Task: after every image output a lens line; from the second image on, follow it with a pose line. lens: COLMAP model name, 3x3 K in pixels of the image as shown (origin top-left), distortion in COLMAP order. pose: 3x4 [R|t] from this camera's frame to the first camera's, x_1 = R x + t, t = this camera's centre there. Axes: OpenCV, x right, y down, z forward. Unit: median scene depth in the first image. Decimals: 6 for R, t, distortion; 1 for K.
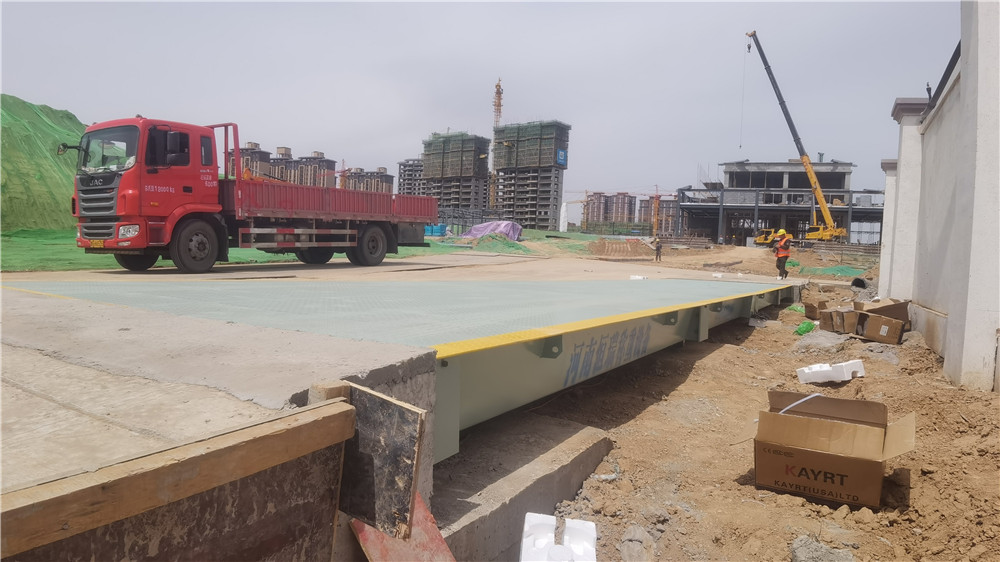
lens RADIAL K [[646.7, 0, 504.5], [0, 646.7, 282.4], [0, 0, 1]] dist [-0.048879, -0.046131]
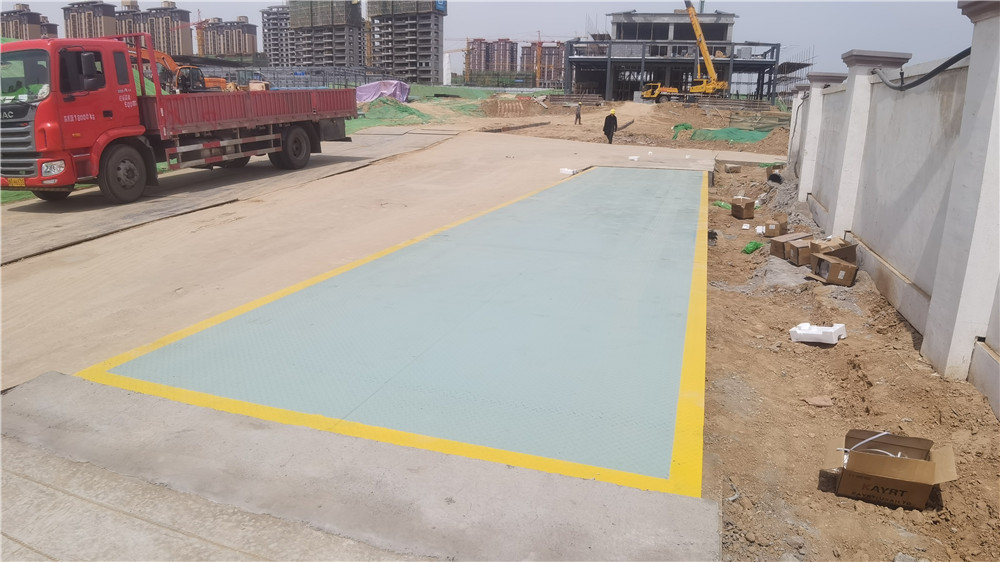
lens RADIAL K [[646.7, 0, 504.5], [0, 646.7, 282.4], [0, 0, 1]] dist [-0.048879, -0.046131]
pose [[0.983359, -0.072790, 0.166453, -0.013355], [0.033756, 0.973477, 0.226283, -0.012124], [-0.178510, -0.216898, 0.959734, -0.002309]]
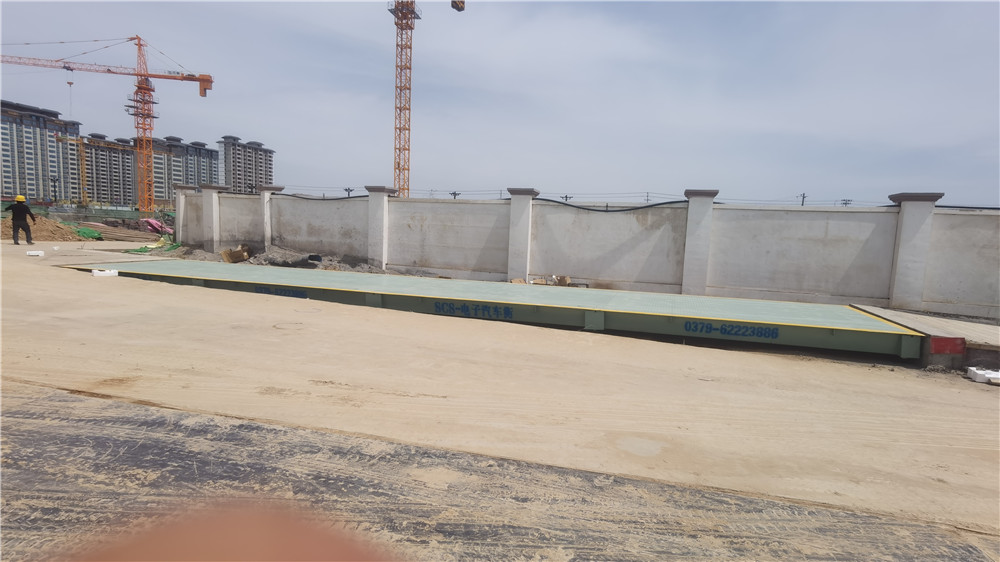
lens RADIAL K [[509.6, 0, 500.0], [0, 509.6, 281.0], [0, 0, 1]] dist [0.003882, 0.000670]
pose [[-0.155686, -0.154049, 0.975721, -0.090263], [-0.008864, 0.987943, 0.154565, -0.017910], [-0.987767, 0.015415, -0.155175, 0.102908]]
